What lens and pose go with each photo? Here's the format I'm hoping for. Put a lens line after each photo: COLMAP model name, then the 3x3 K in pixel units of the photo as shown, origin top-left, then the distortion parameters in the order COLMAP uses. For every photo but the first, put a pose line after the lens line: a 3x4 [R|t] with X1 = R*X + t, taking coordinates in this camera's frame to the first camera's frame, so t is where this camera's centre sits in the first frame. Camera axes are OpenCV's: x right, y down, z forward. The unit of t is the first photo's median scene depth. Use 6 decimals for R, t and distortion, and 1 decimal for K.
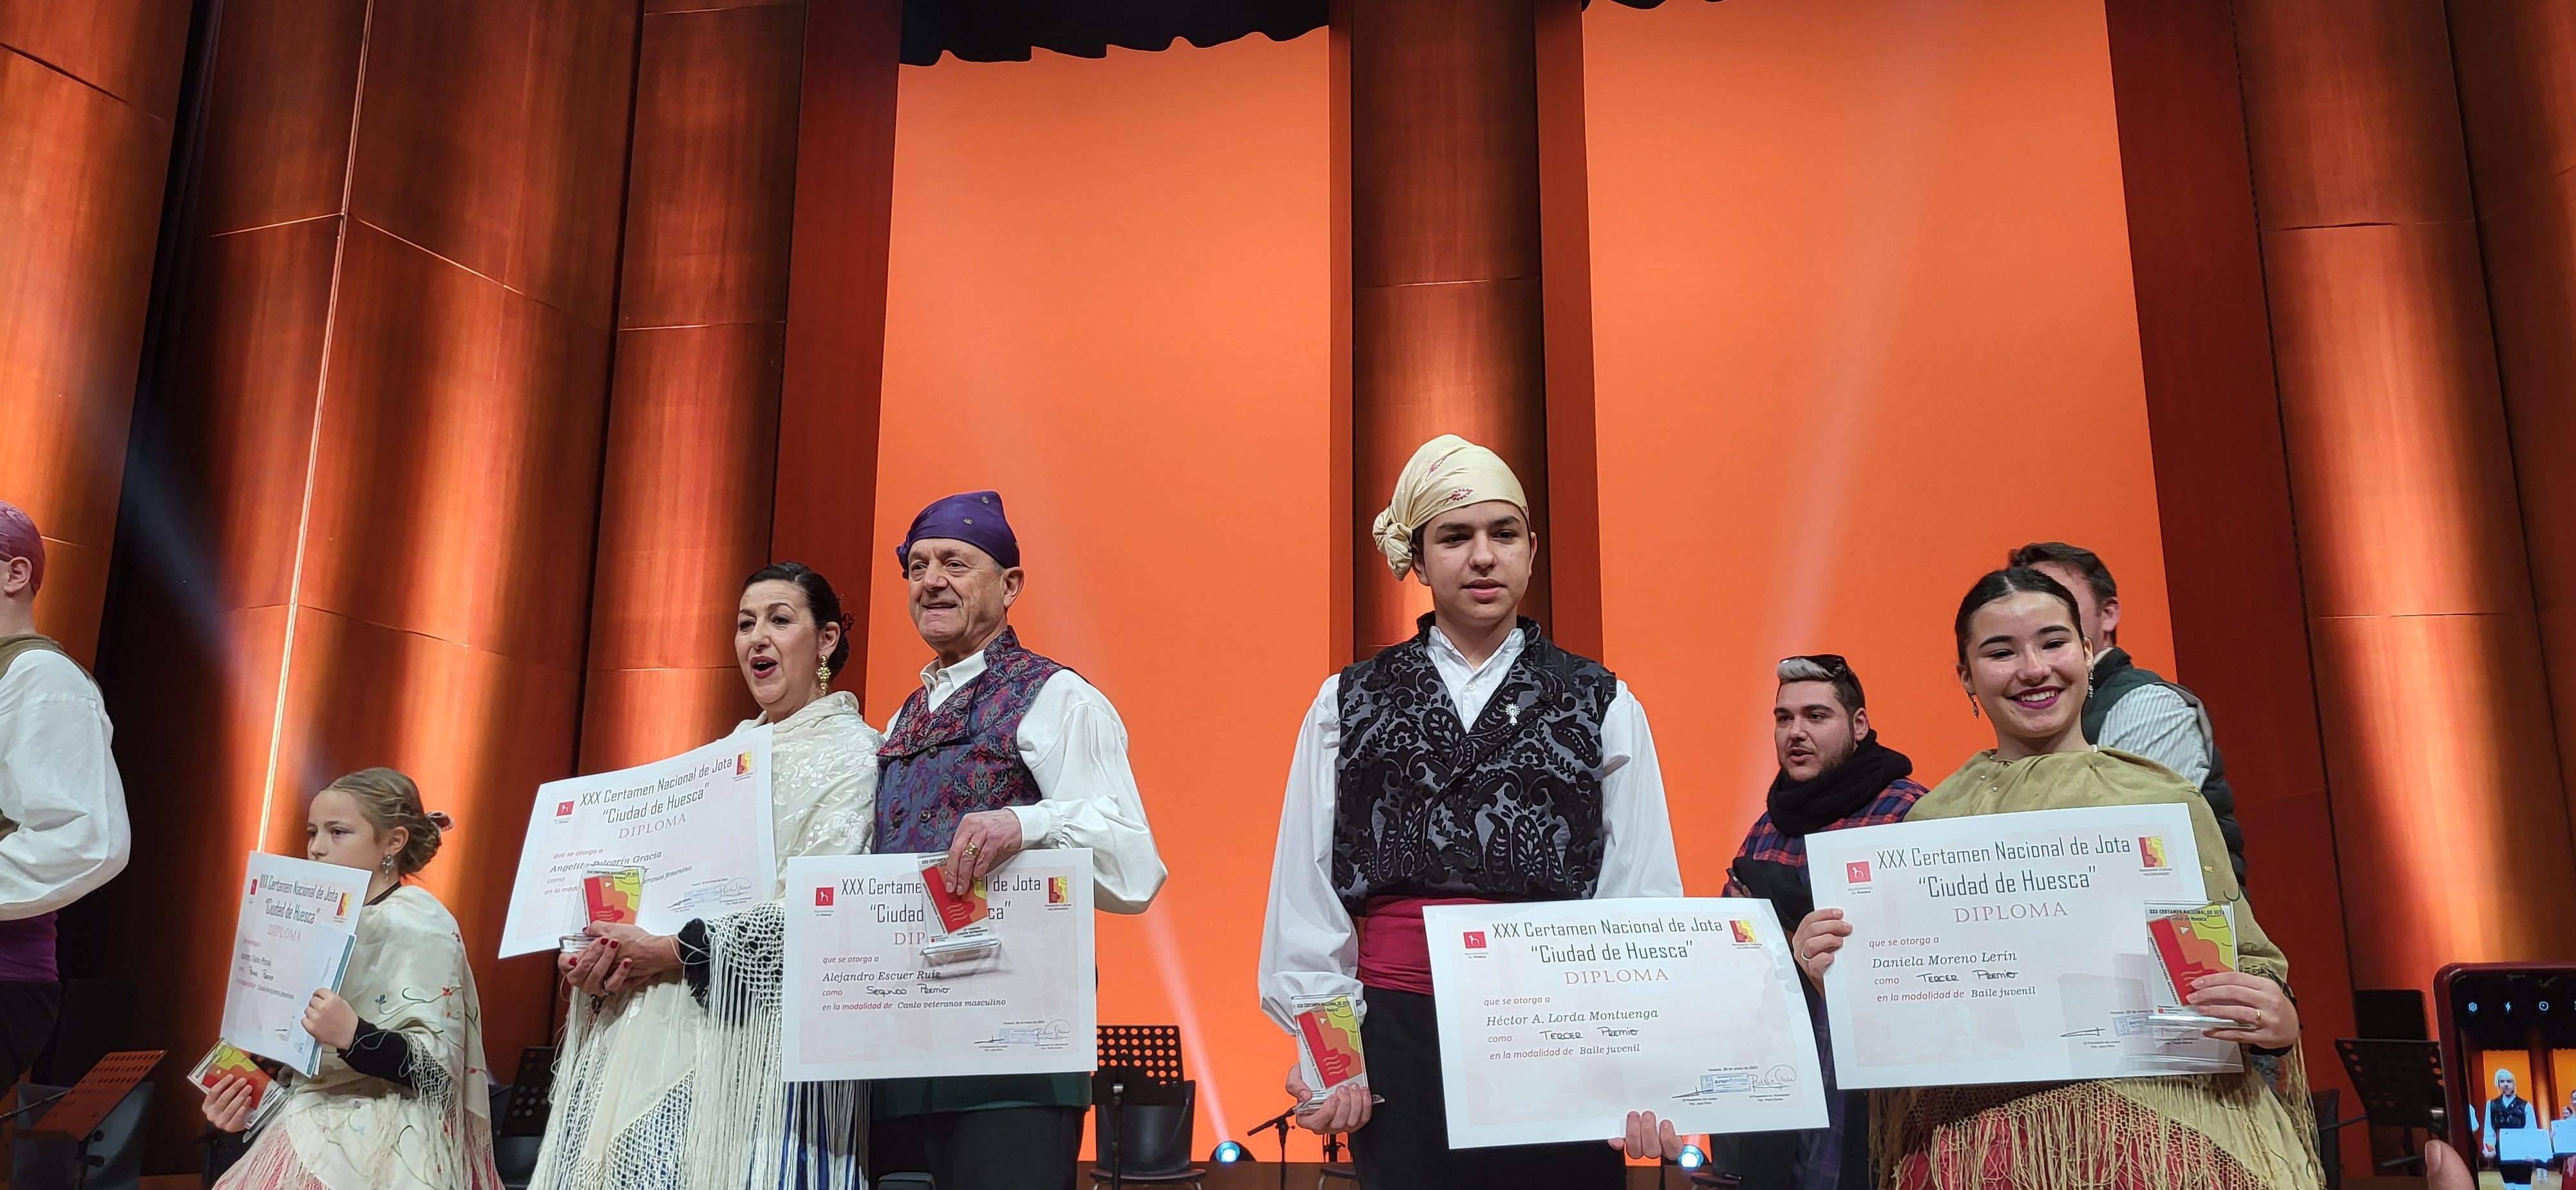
lens RADIAL K [[1952.1, 0, 1274.3], [0, 1952.1, 584.7], [0, 0, 1]] dist [0.050619, -0.044122]
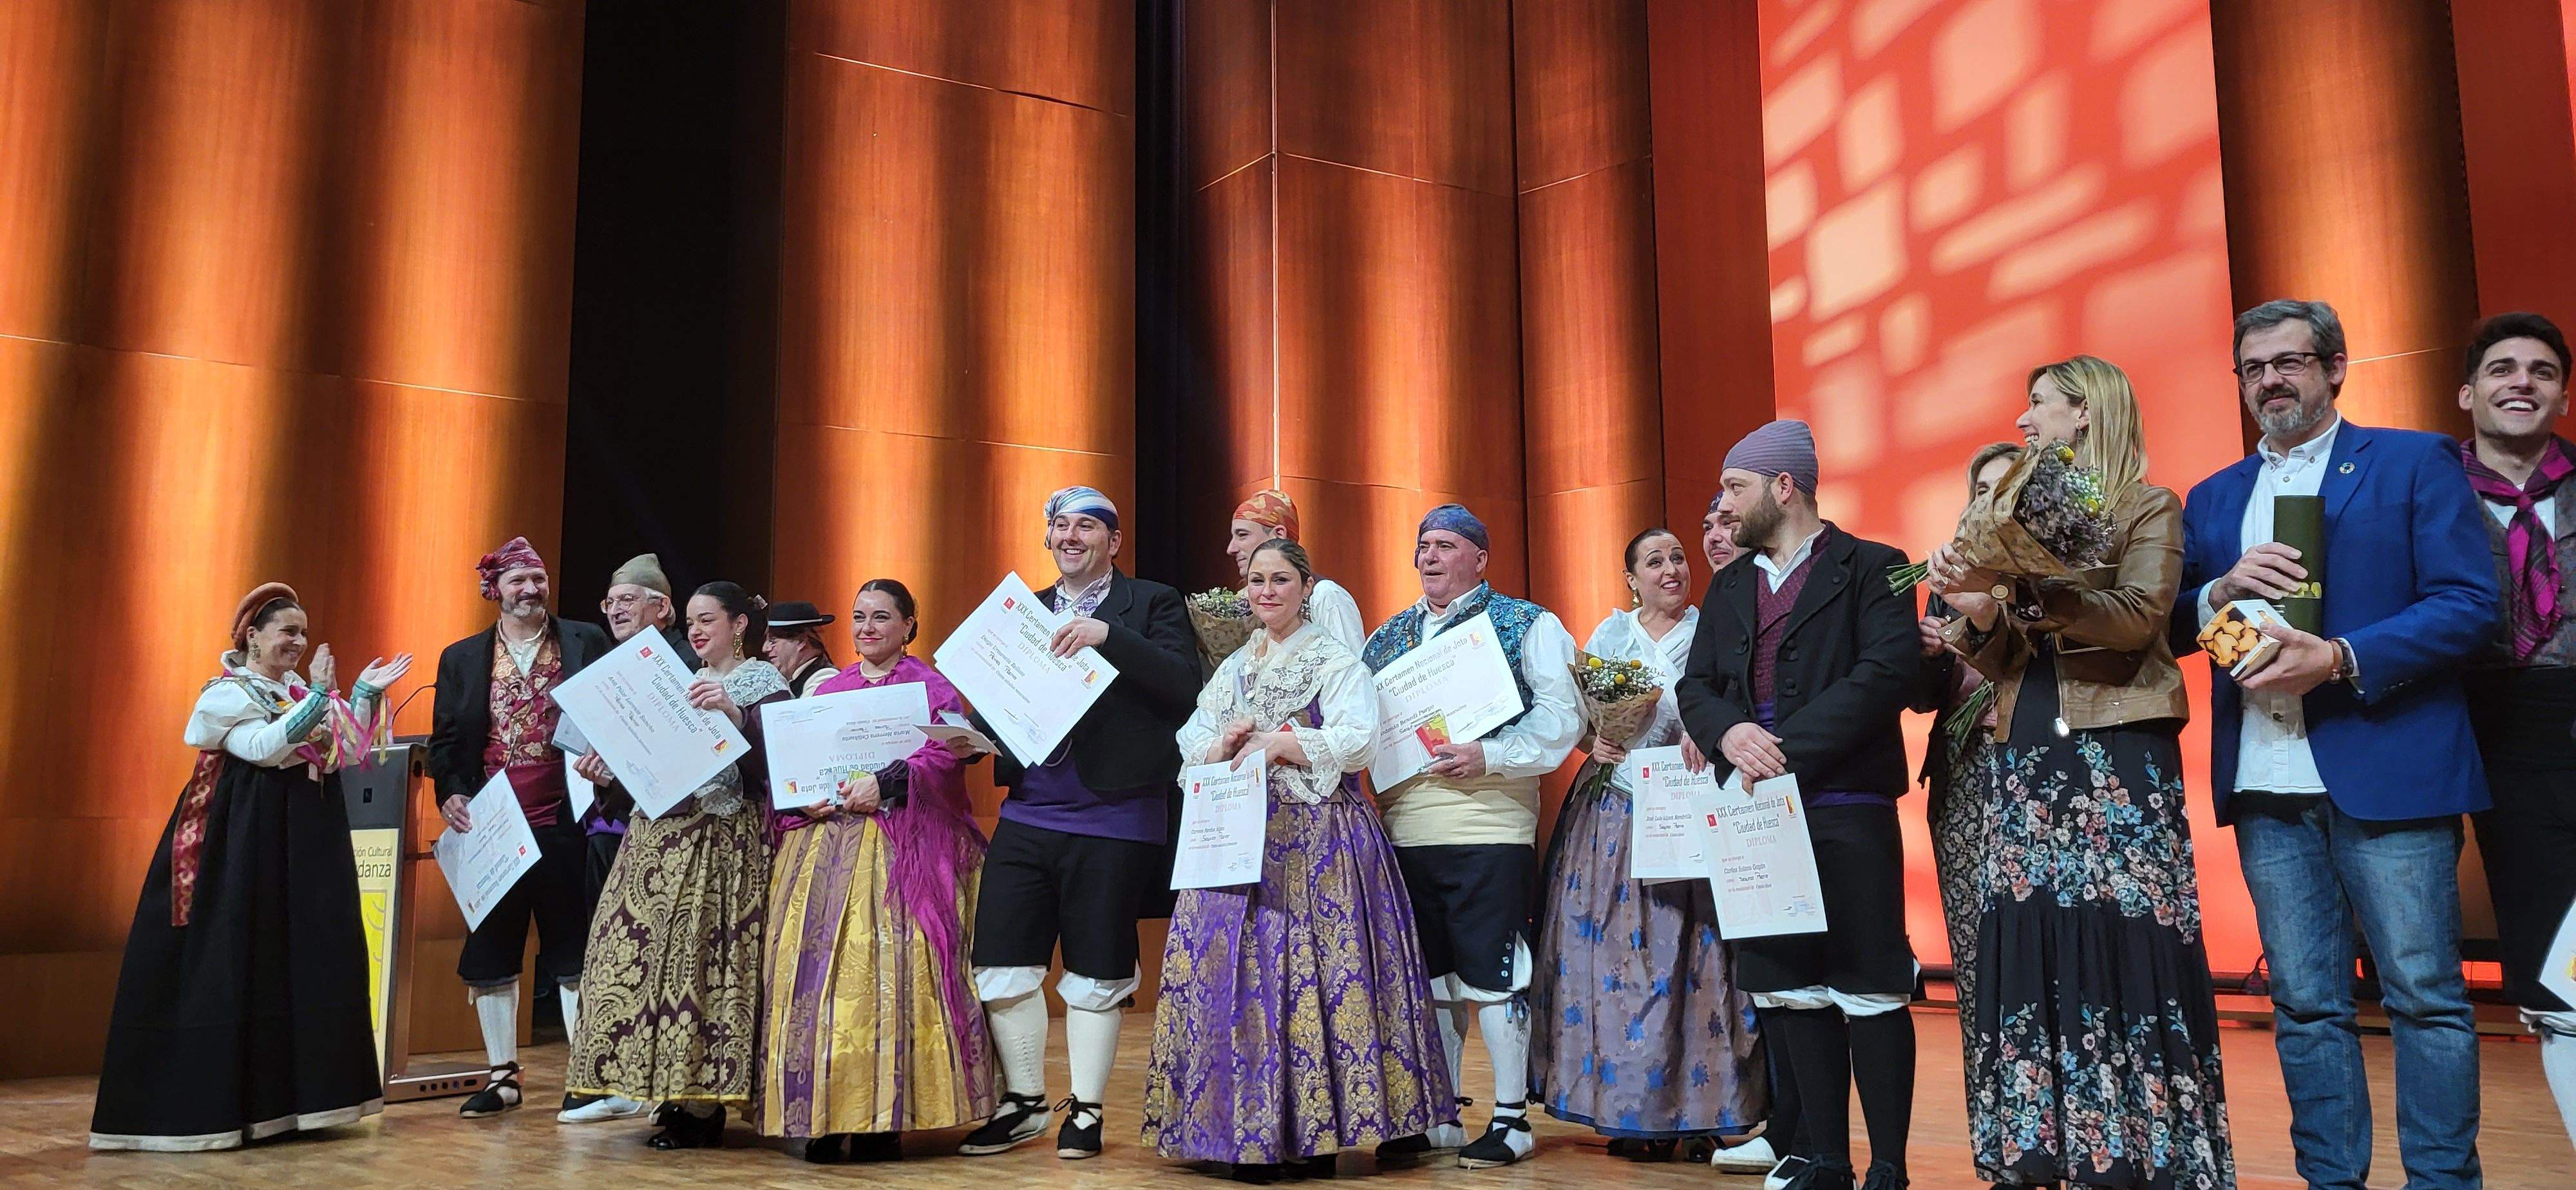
lens RADIAL K [[1952.1, 0, 1310.3], [0, 1952.1, 561.1], [0, 0, 1]] dist [0.050619, -0.044122]
pose [[0.828631, -0.095625, -0.551567, 0.176882], [0.149043, 0.987424, 0.052721, 0.001221], [0.539589, -0.125894, 0.832463, -0.026459]]
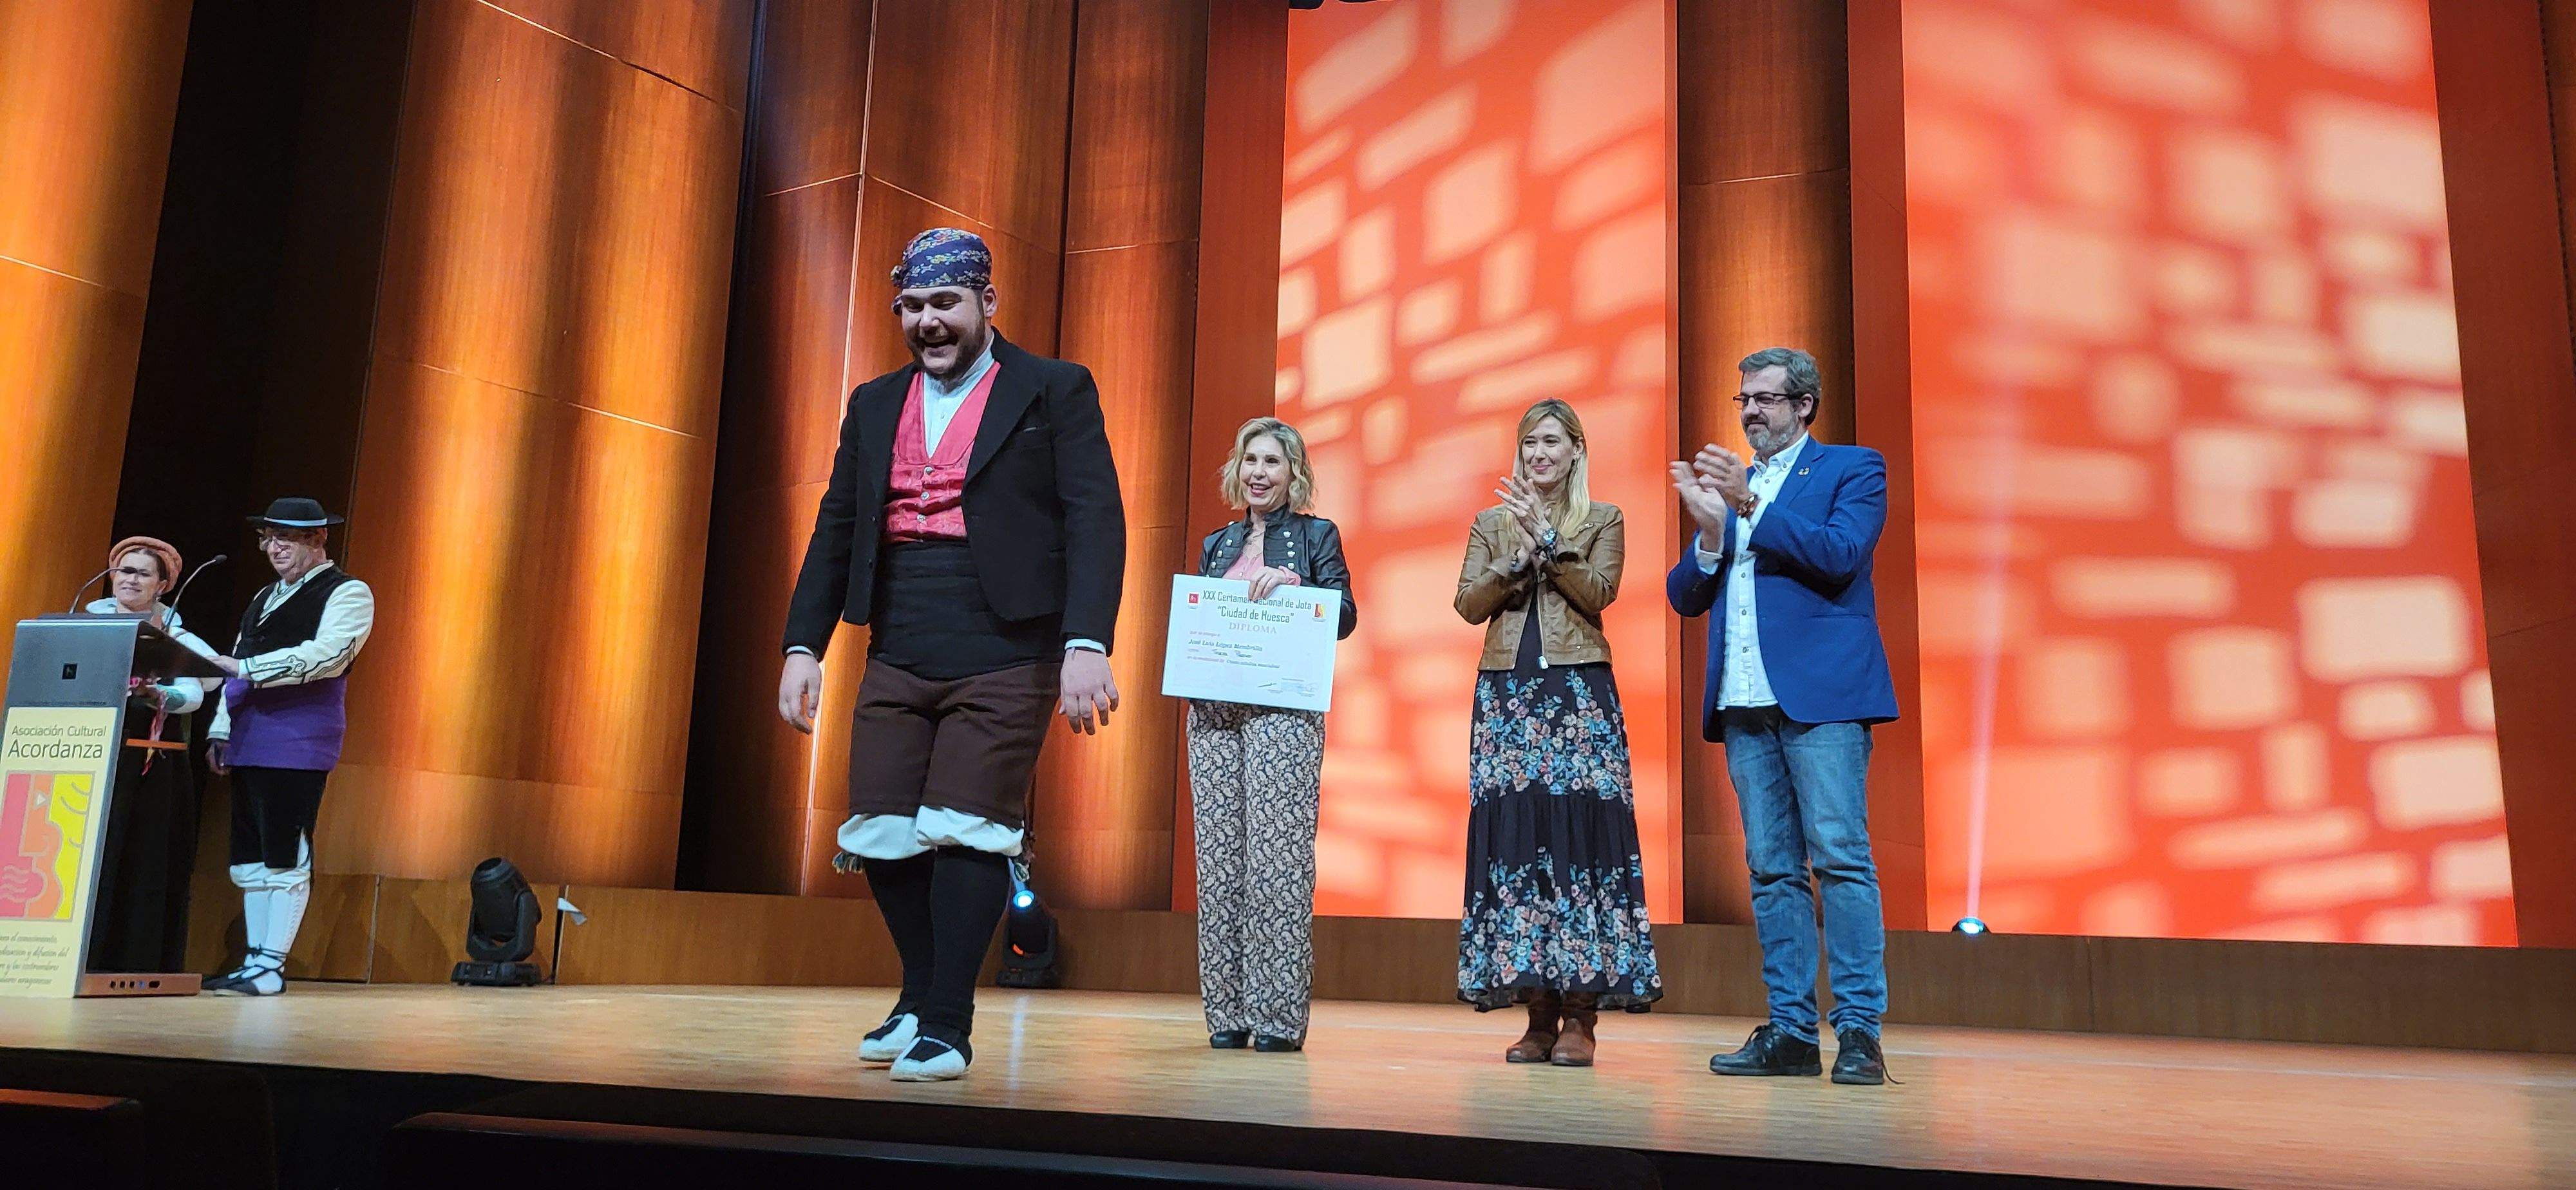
lens RADIAL K [[1952.1, 0, 1277.8], [0, 1952.1, 546.1], [0, 0, 1]] dist [0.050619, -0.044122]
pose [[0.977950, -0.014232, -0.208354, 0.047278], [0.021813, 0.999179, 0.034130, 0.014091], [0.207698, -0.037922, 0.977458, -0.176212]]
